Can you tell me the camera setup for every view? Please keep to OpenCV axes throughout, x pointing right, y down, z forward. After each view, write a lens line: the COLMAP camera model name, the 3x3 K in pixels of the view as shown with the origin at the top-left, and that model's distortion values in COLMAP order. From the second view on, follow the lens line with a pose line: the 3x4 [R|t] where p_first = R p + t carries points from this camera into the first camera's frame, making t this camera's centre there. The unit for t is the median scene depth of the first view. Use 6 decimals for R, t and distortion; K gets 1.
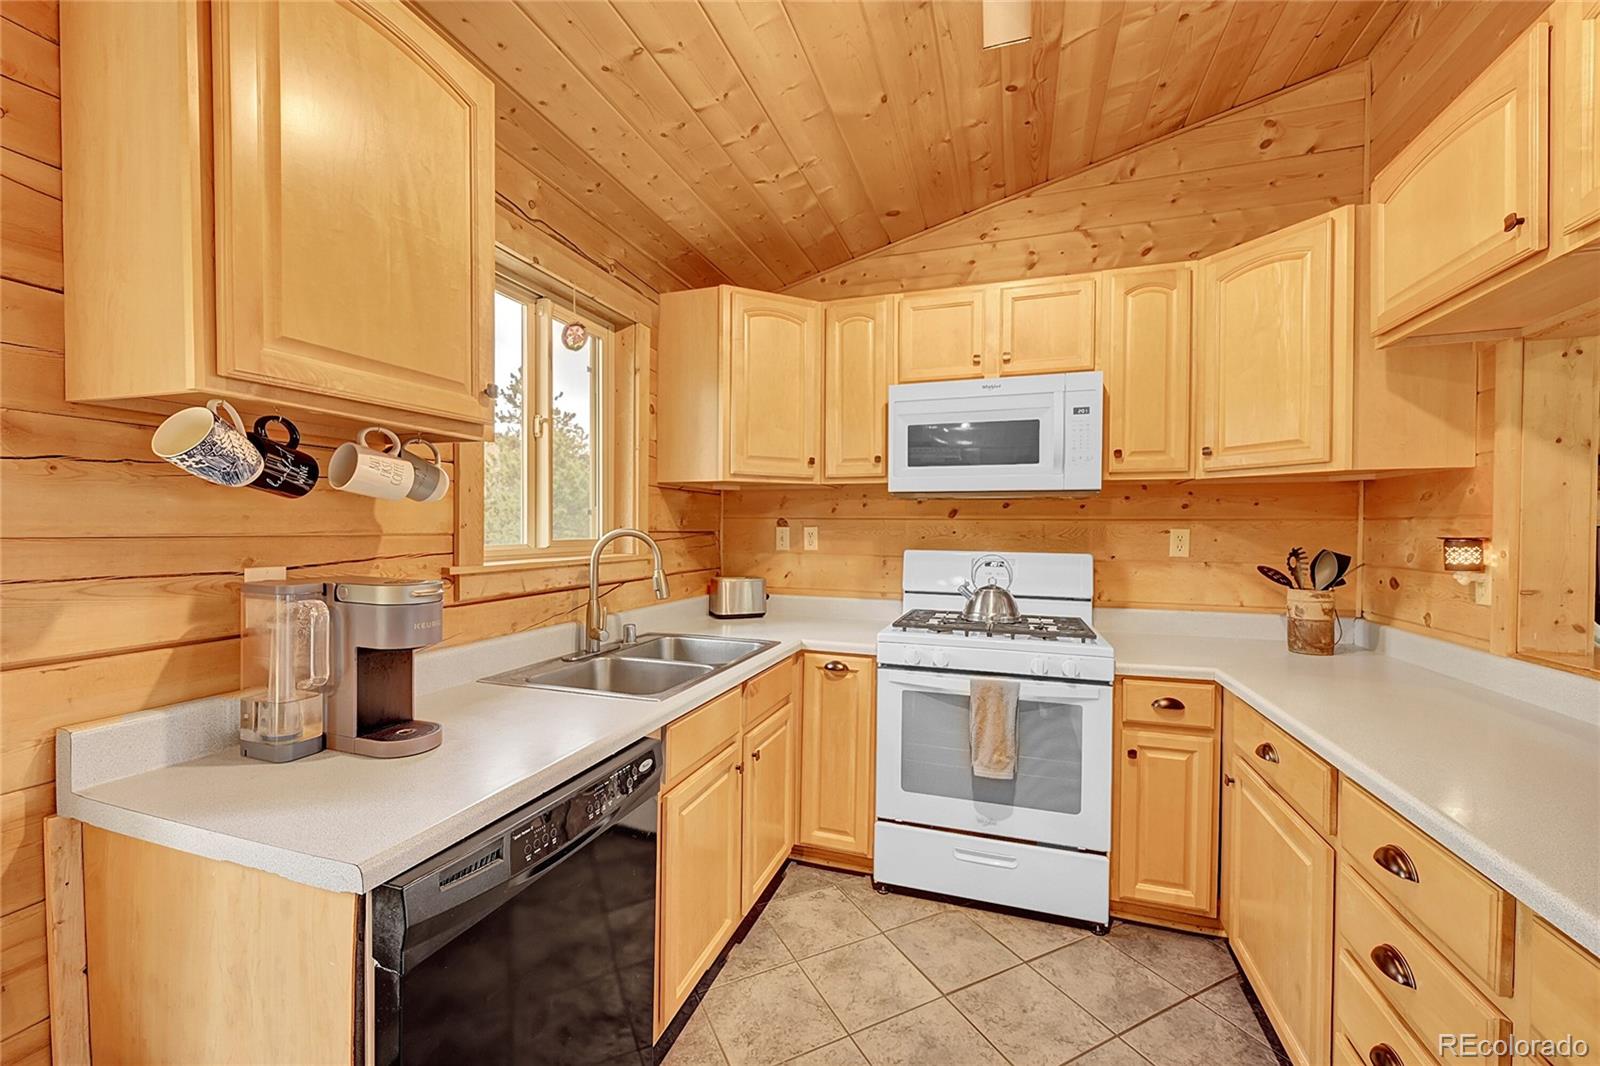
lens RADIAL K [[631.3, 0, 799.6], [0, 631.3, 536.3], [0, 0, 1]] dist [-0.001738, -0.000001]
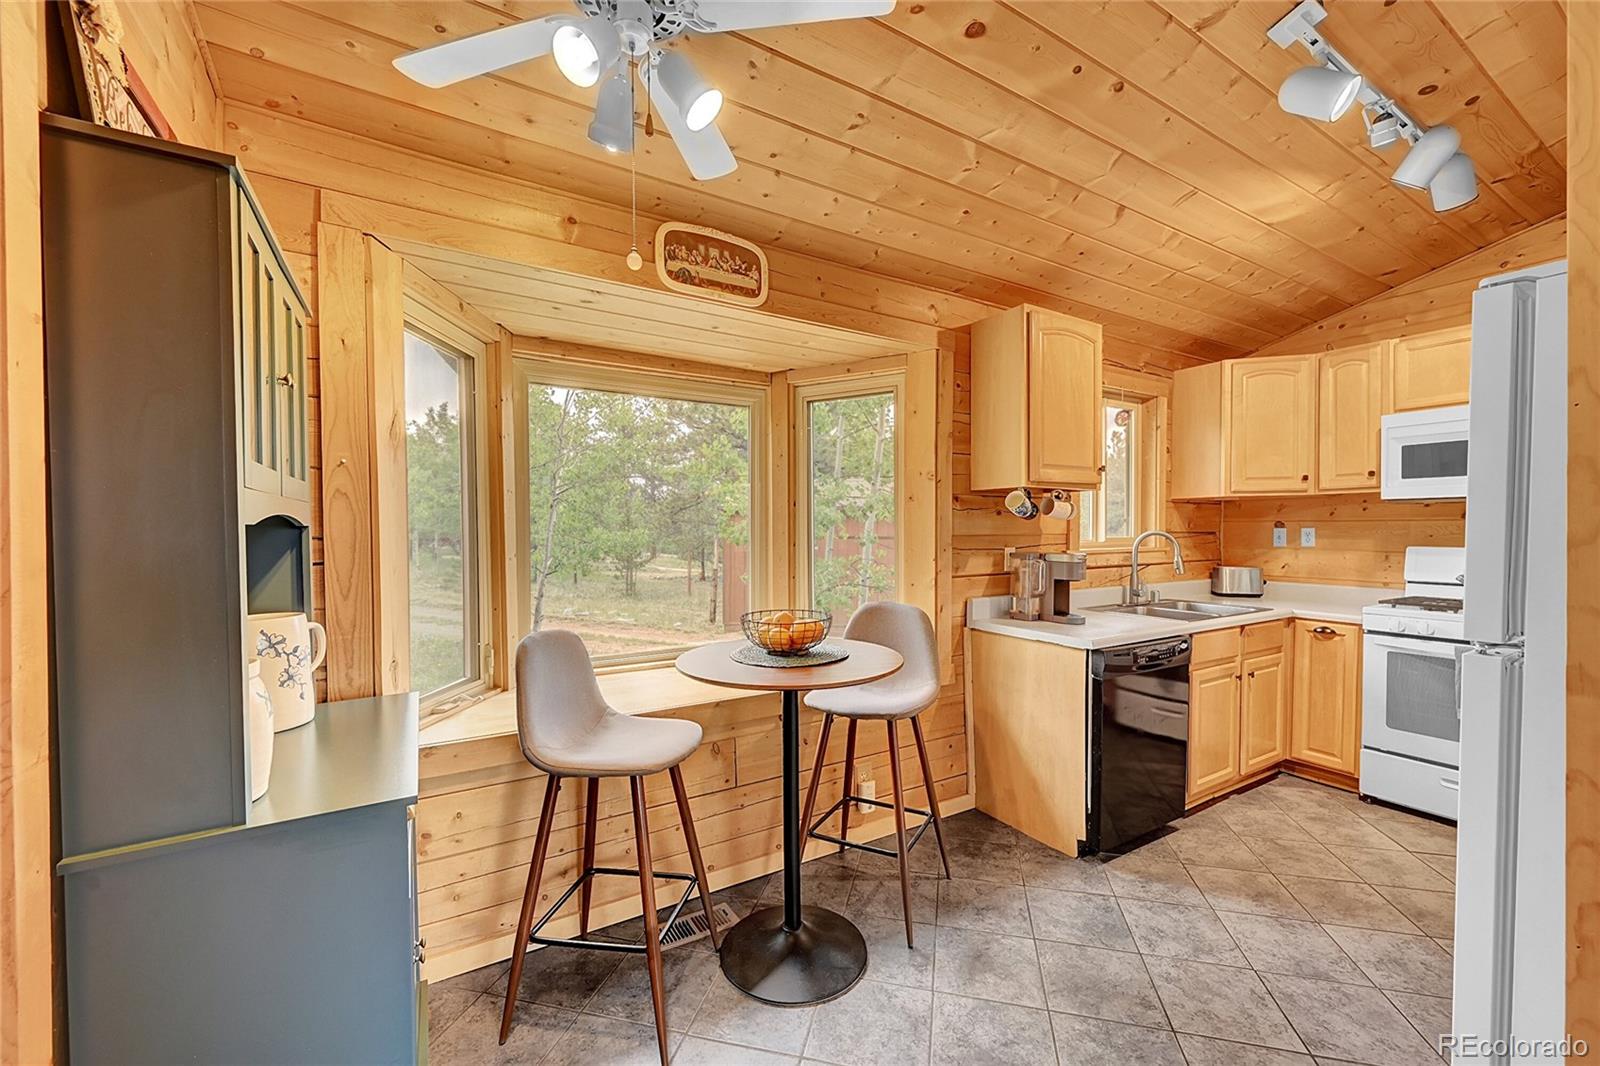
lens RADIAL K [[631.3, 0, 803.2], [0, 631.3, 542.3], [0, 0, 1]] dist [-0.001738, -0.000001]
pose [[0.765828, 0.002380, -0.643041, 0.070161], [0.001872, 0.999981, 0.005930, 0.005846], [0.643043, -0.005745, 0.765809, -0.751862]]
